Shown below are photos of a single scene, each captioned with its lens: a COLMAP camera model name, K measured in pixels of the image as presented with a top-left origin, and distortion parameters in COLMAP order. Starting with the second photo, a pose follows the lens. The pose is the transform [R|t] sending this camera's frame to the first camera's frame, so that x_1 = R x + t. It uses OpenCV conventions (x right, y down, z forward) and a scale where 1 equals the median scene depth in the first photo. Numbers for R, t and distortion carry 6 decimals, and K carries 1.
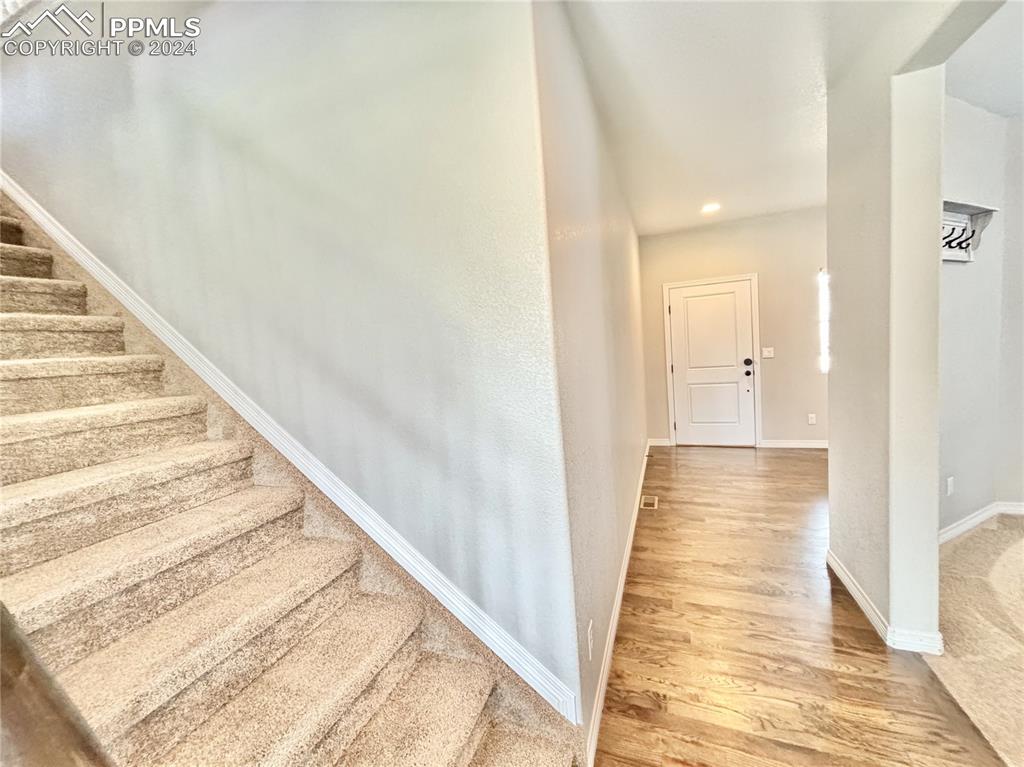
lens RADIAL K [[412.1, 0, 509.6], [0, 412.1, 379.7], [0, 0, 1]] dist [0.001285, 0.001255]
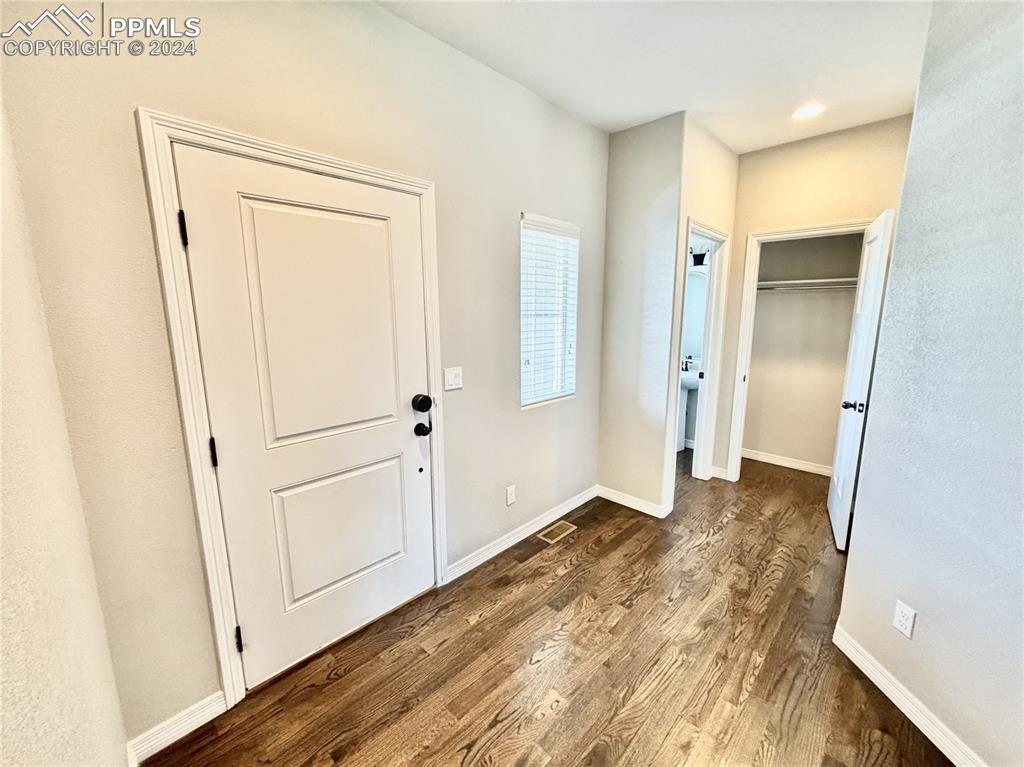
lens RADIAL K [[412.1, 0, 515.1], [0, 412.1, 384.6], [0, 0, 1]] dist [0.001285, 0.001255]
pose [[0.374553, -0.086182, 0.923192, 0.235508], [0.063043, 0.995734, 0.067376, -0.082810], [-0.925060, 0.032965, 0.378388, 0.756504]]
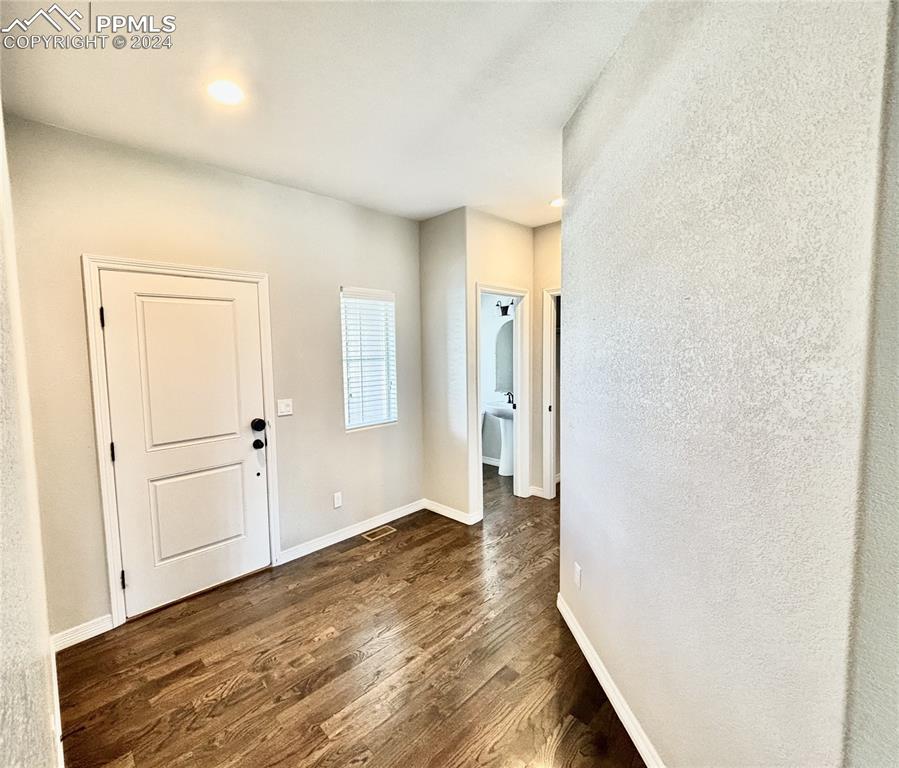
lens RADIAL K [[413.4, 0, 389.7], [0, 413.4, 385.2], [0, 0, 1]] dist [0.001889, -0.002057]
pose [[0.456816, -0.003701, 0.889554, 0.147656], [0.076206, 0.996478, -0.034988, -0.063620], [-0.886291, 0.083772, 0.455489, 0.567624]]
